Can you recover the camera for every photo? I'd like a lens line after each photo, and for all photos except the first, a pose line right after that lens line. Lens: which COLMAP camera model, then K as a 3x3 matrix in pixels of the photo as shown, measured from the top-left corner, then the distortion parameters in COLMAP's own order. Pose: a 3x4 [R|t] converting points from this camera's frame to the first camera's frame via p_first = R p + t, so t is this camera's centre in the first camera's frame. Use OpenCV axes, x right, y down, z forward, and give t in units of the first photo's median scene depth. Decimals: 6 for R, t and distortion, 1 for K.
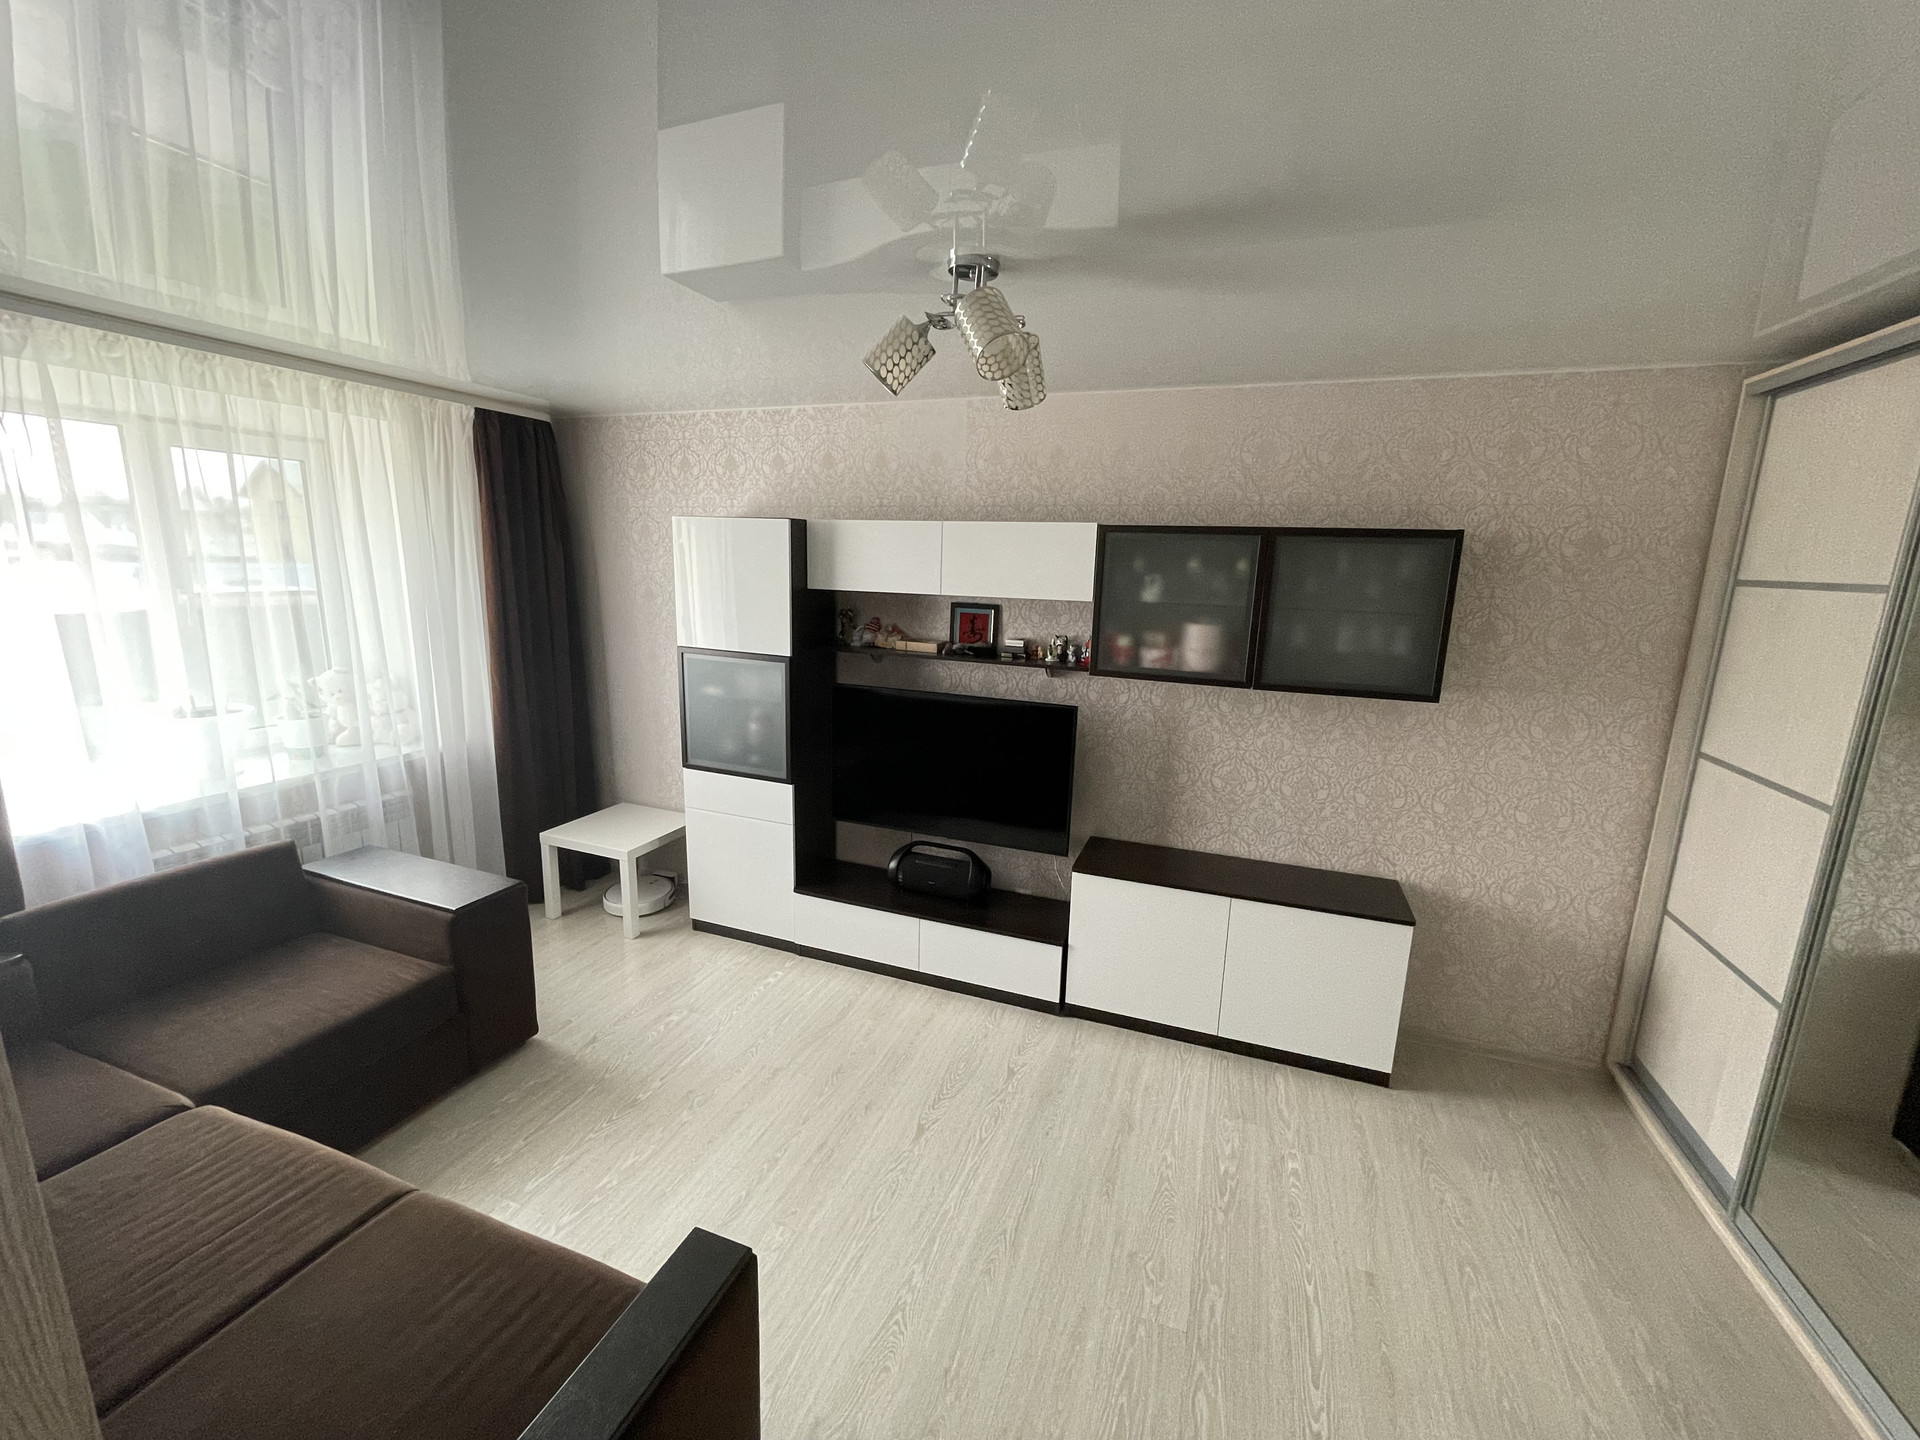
lens RADIAL K [[777.1, 0, 960.9], [0, 777.1, 718.1], [0, 0, 1]] dist [-0.008772, 0.000927]
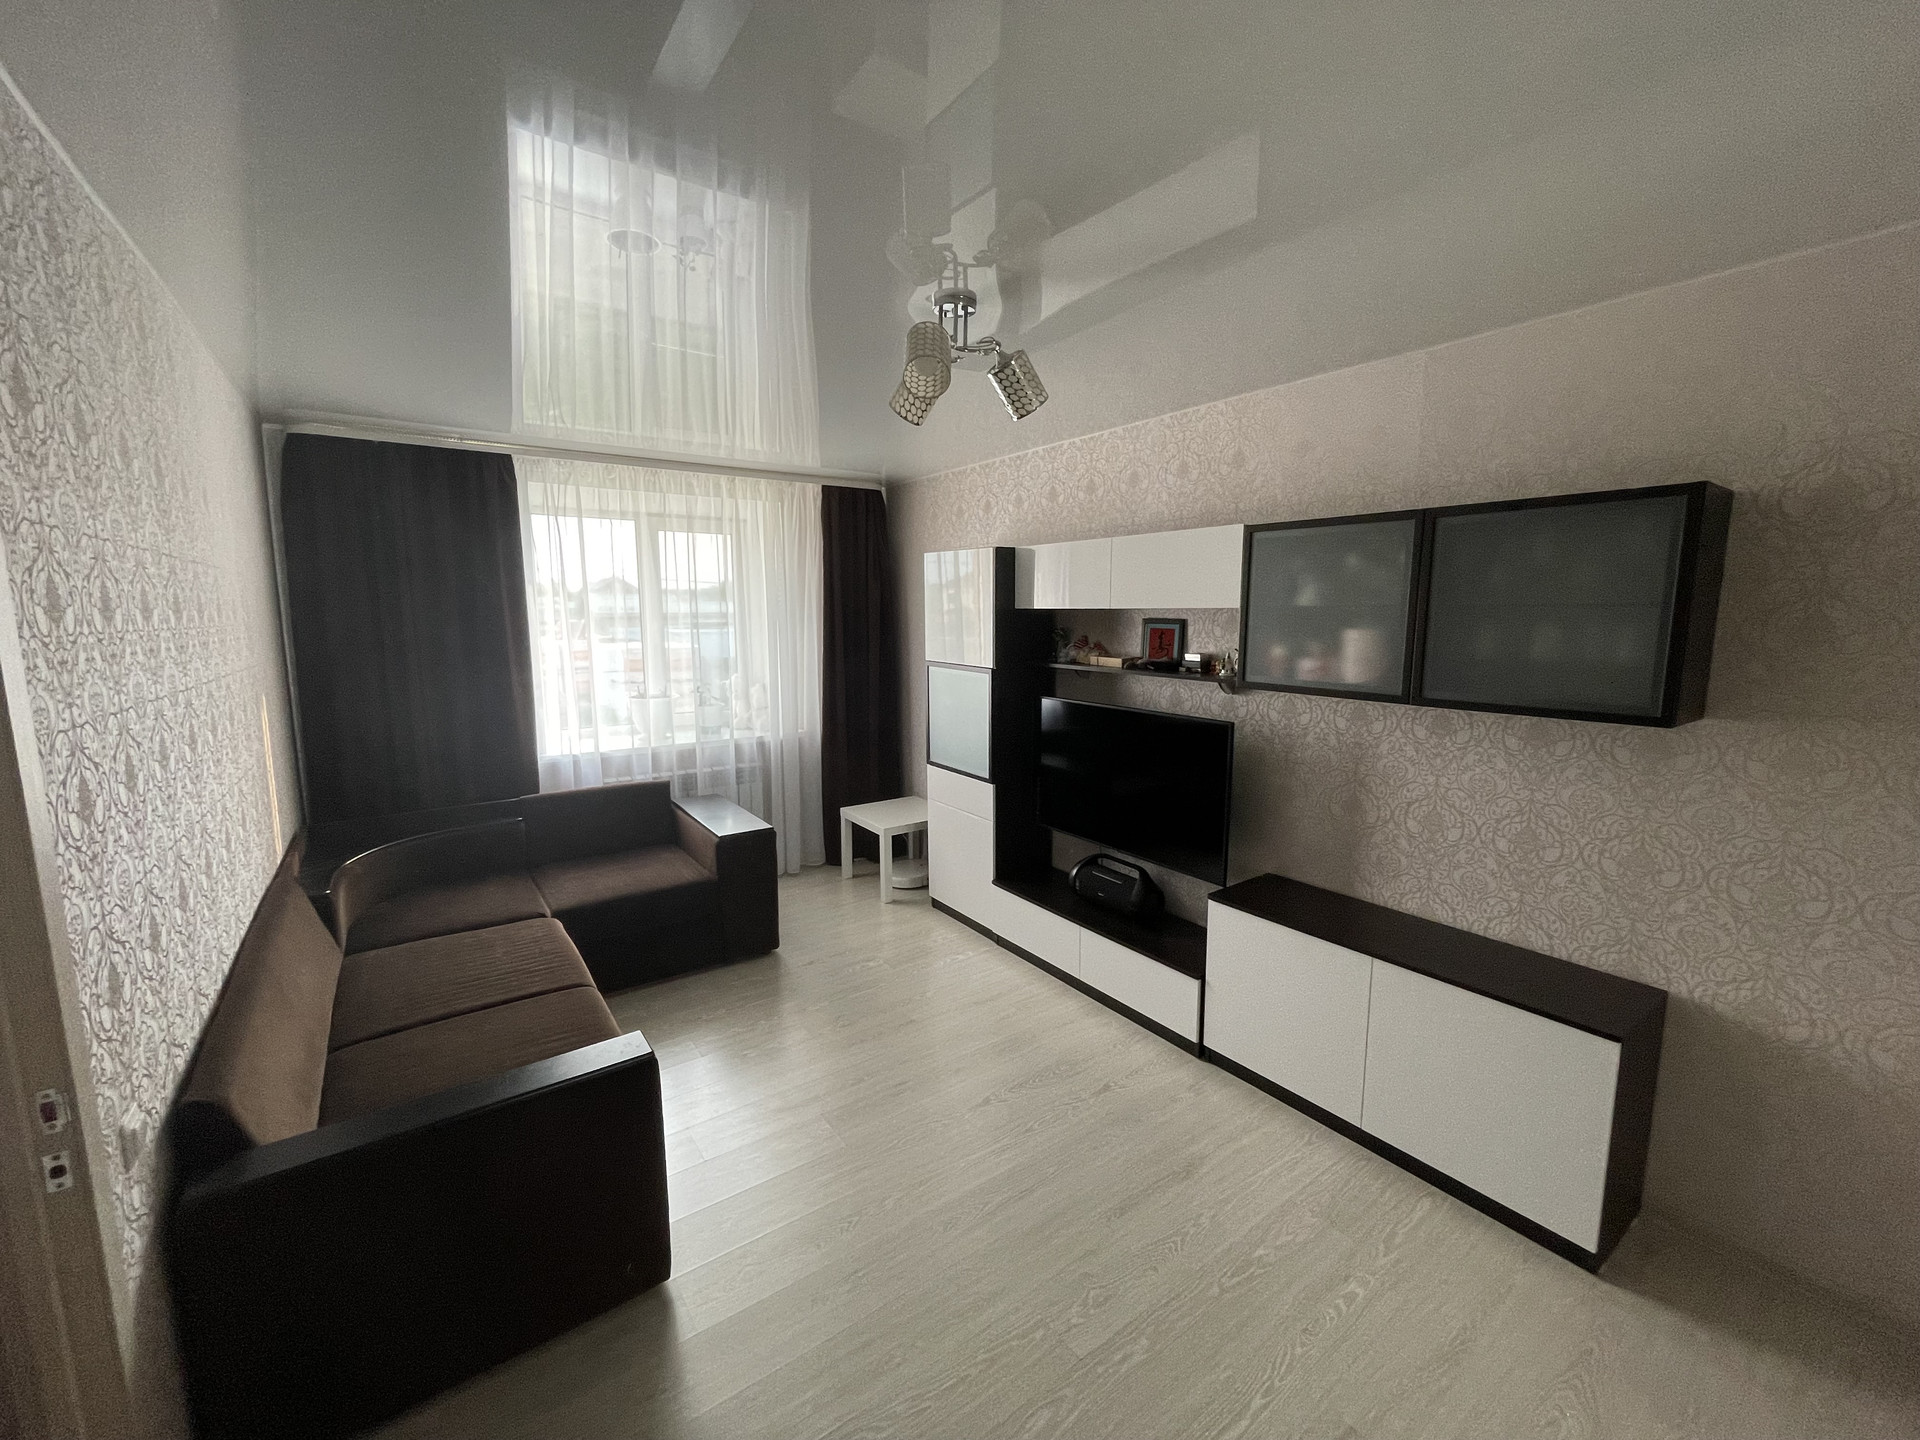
lens RADIAL K [[777.1, 0, 960.6], [0, 777.1, 720.9], [0, 0, 1]] dist [-0.008772, 0.000927]
pose [[0.826650, 0.048604, -0.560614, 0.403939], [-0.085929, 0.995482, -0.040400, 0.049022], [0.556117, 0.081569, 0.827091, 0.053417]]
